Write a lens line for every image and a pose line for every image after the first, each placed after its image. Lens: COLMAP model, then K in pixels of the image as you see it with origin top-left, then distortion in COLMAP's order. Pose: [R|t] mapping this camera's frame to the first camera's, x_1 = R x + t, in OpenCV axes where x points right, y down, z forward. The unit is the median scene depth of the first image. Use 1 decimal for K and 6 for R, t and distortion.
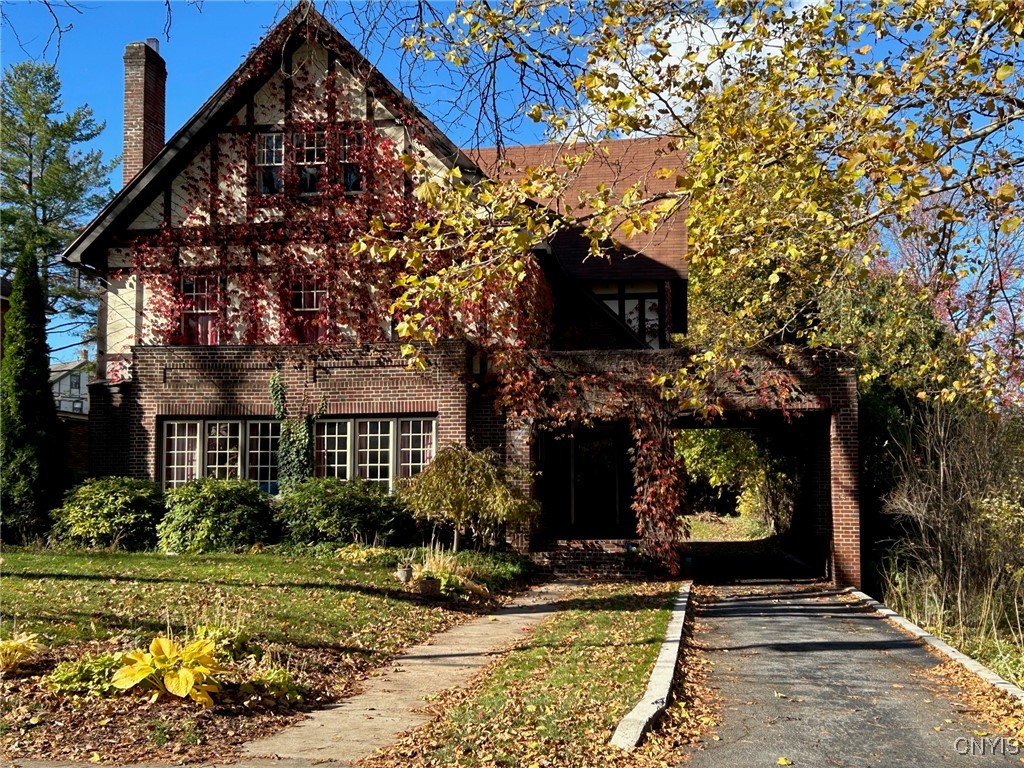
lens RADIAL K [[1261.1, 0, 508.9], [0, 1261.1, 383.9], [0, 0, 1]] dist [0.061880, 0.000000]
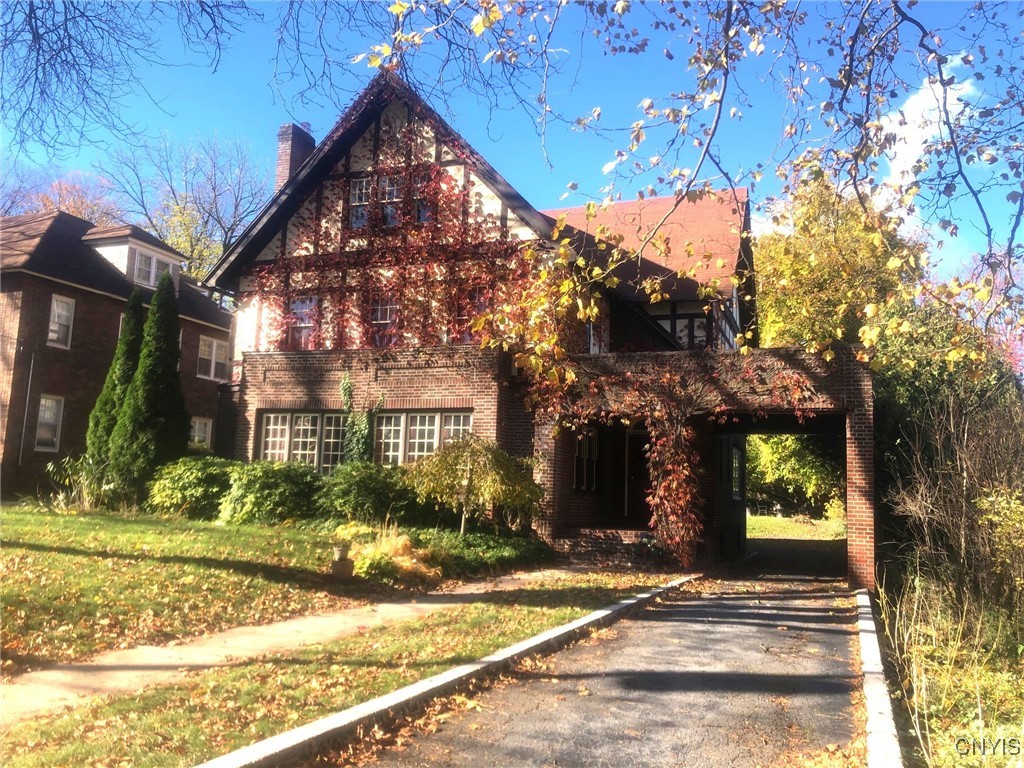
lens RADIAL K [[834.9, 0, 514.7], [0, 834.9, 376.4], [0, 0, 1]] dist [0.017767, -0.003806]
pose [[0.974386, 0.005758, -0.224806, 0.141253], [-0.018500, 0.998336, -0.054615, 0.033485], [0.224118, 0.057375, 0.972872, 0.280828]]
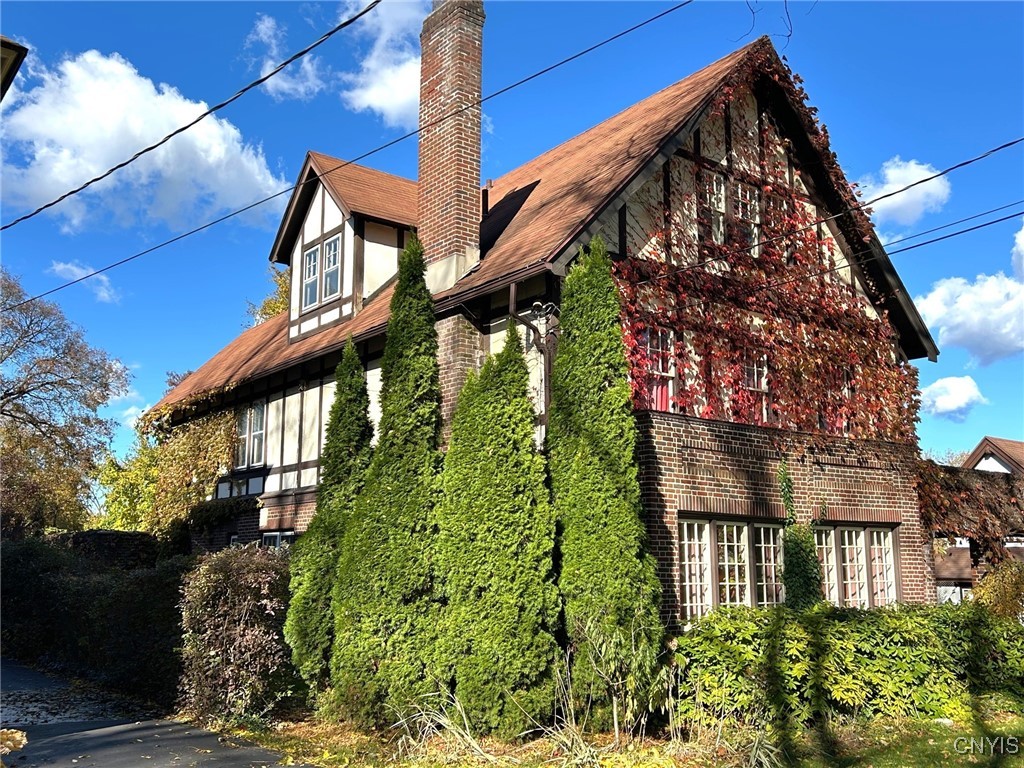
lens RADIAL K [[1005.6, 0, 514.6], [0, 1005.6, 388.7], [0, 0, 1]] dist [-0.003743, 0.000000]
pose [[0.716226, 0.134181, 0.684847, -0.740781], [-0.050152, 0.988701, -0.141265, 0.041499], [-0.696064, 0.066831, 0.714863, 0.663573]]
